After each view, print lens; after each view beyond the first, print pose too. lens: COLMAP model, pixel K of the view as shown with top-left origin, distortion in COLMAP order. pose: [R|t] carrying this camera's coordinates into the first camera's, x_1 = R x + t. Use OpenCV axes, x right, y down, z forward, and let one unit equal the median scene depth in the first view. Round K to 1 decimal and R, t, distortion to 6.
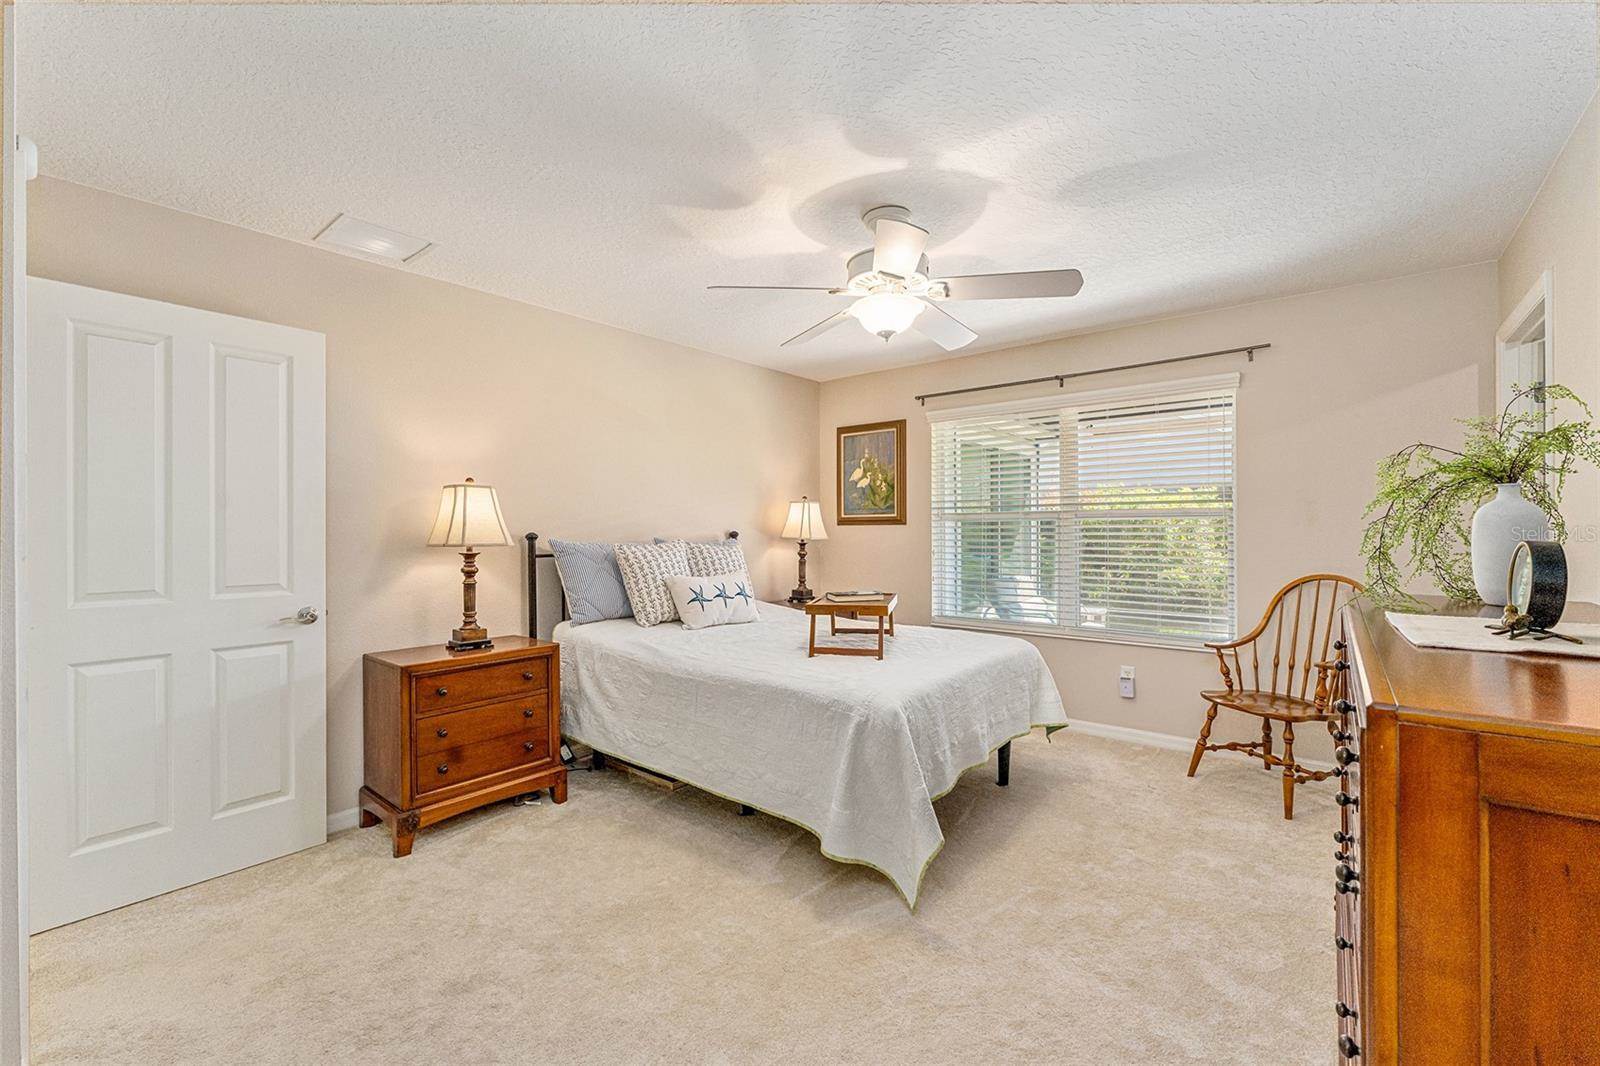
lens RADIAL K [[697.5, 0, 788.1], [0, 697.5, 532.0], [0, 0, 1]] dist [-0.001011, -0.000451]
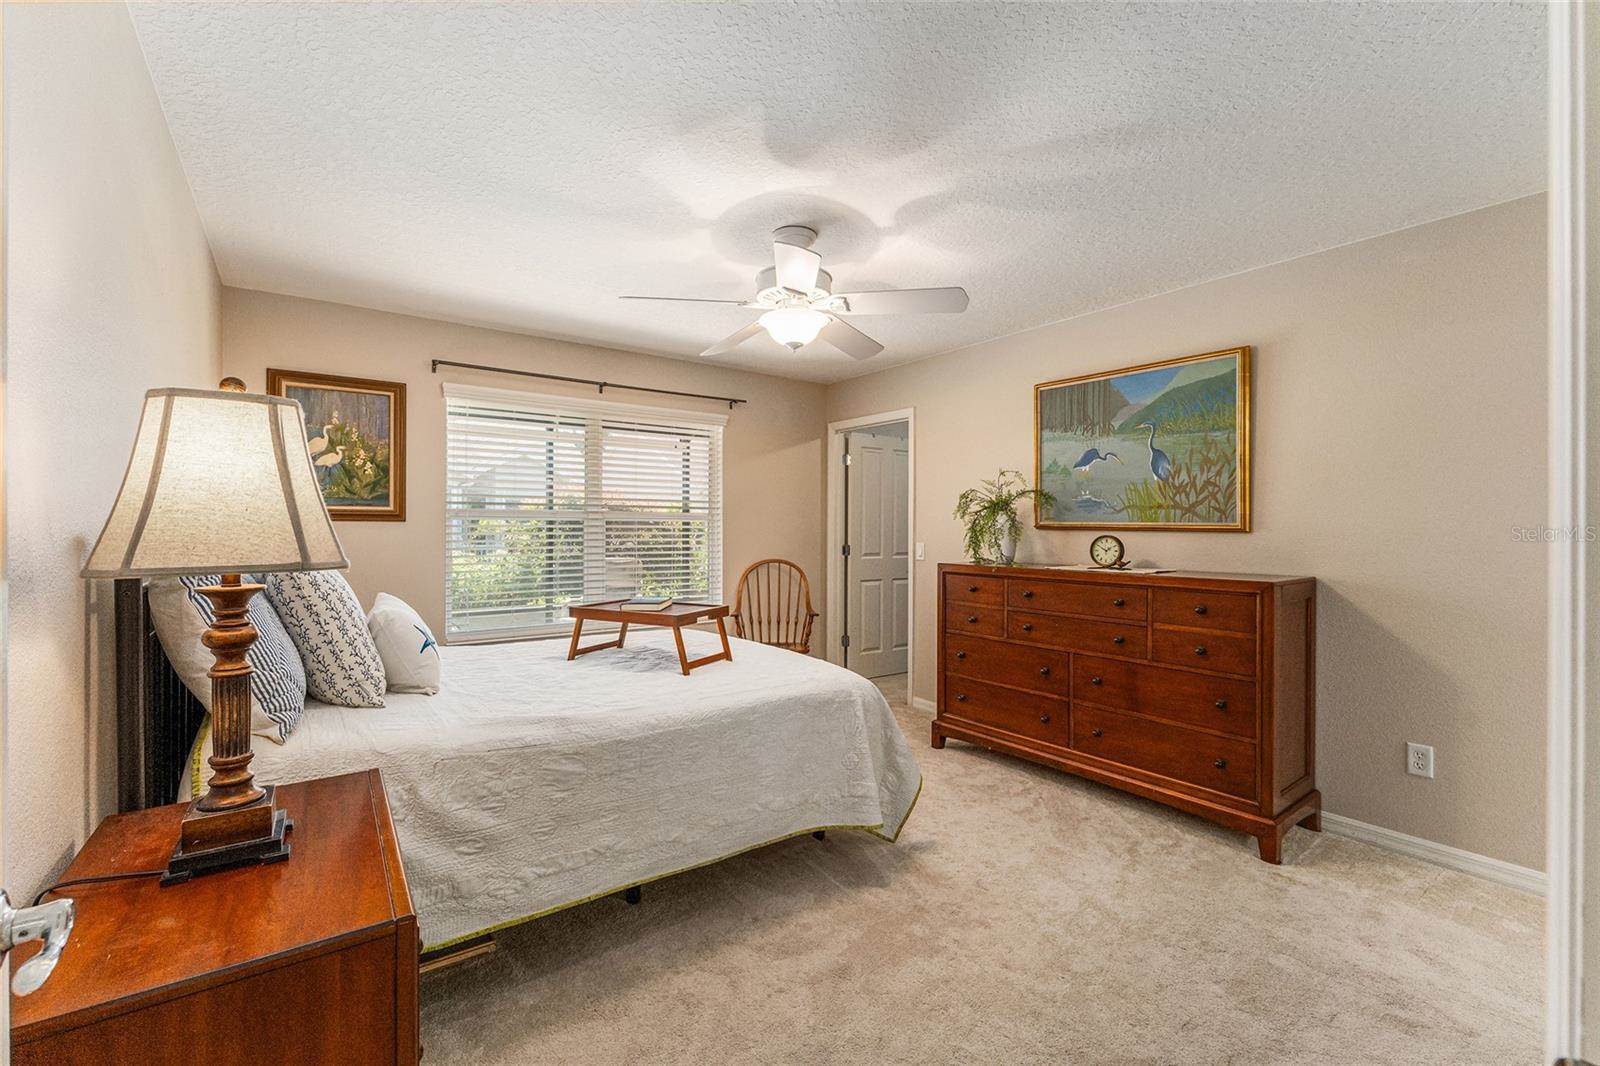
lens RADIAL K [[697.5, 0, 790.6], [0, 697.5, 530.0], [0, 0, 1]] dist [-0.001011, -0.000451]
pose [[0.212554, 0.002803, 0.977145, -0.554048], [-0.001512, 0.999996, -0.002539, 0.000190], [-0.977148, -0.000938, 0.212558, 0.480986]]
